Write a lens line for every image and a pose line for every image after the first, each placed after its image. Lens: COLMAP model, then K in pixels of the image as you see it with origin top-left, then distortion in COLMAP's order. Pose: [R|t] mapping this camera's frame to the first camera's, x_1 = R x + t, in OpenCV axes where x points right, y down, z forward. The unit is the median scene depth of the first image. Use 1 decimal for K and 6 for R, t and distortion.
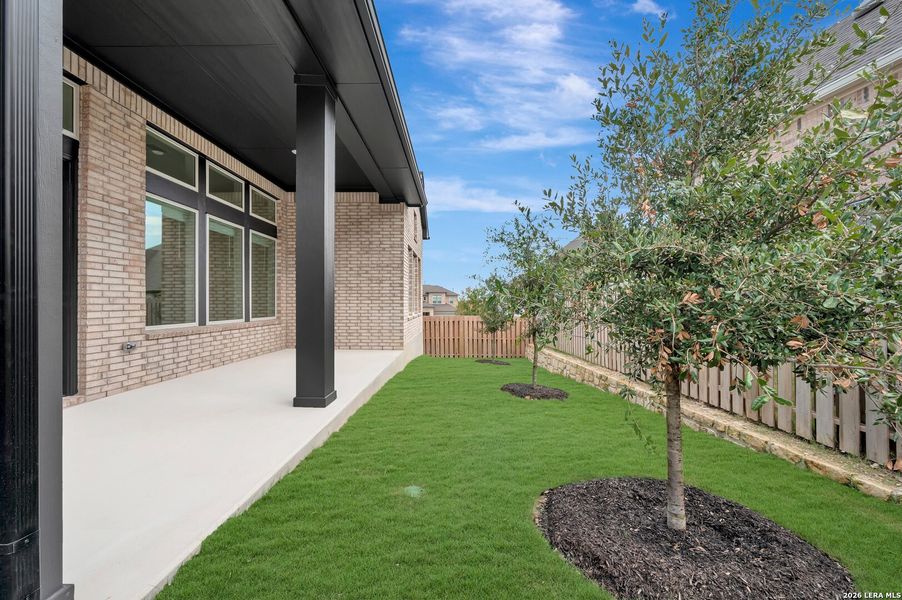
lens RADIAL K [[354.1, 0, 453.7], [0, 354.1, 300.0], [0, 0, 1]] dist [-0.002138, -0.000011]
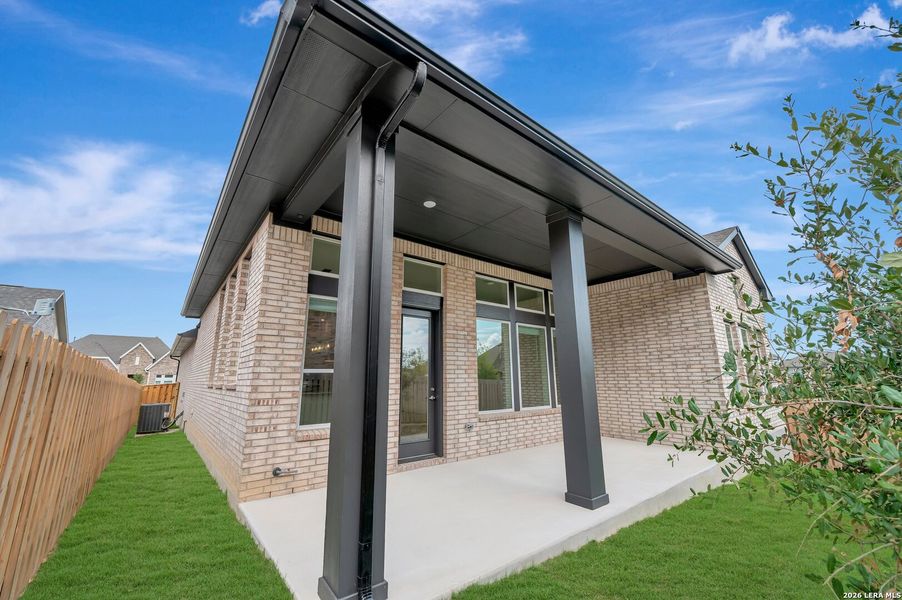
lens RADIAL K [[354.1, 0, 453.7], [0, 354.1, 300.0], [0, 0, 1]] dist [-0.002138, -0.000011]
pose [[0.634261, -0.172407, -0.753650, 0.211580], [0.011845, 0.976871, -0.213503, -0.061584], [0.773028, 0.126490, 0.621633, -0.013912]]
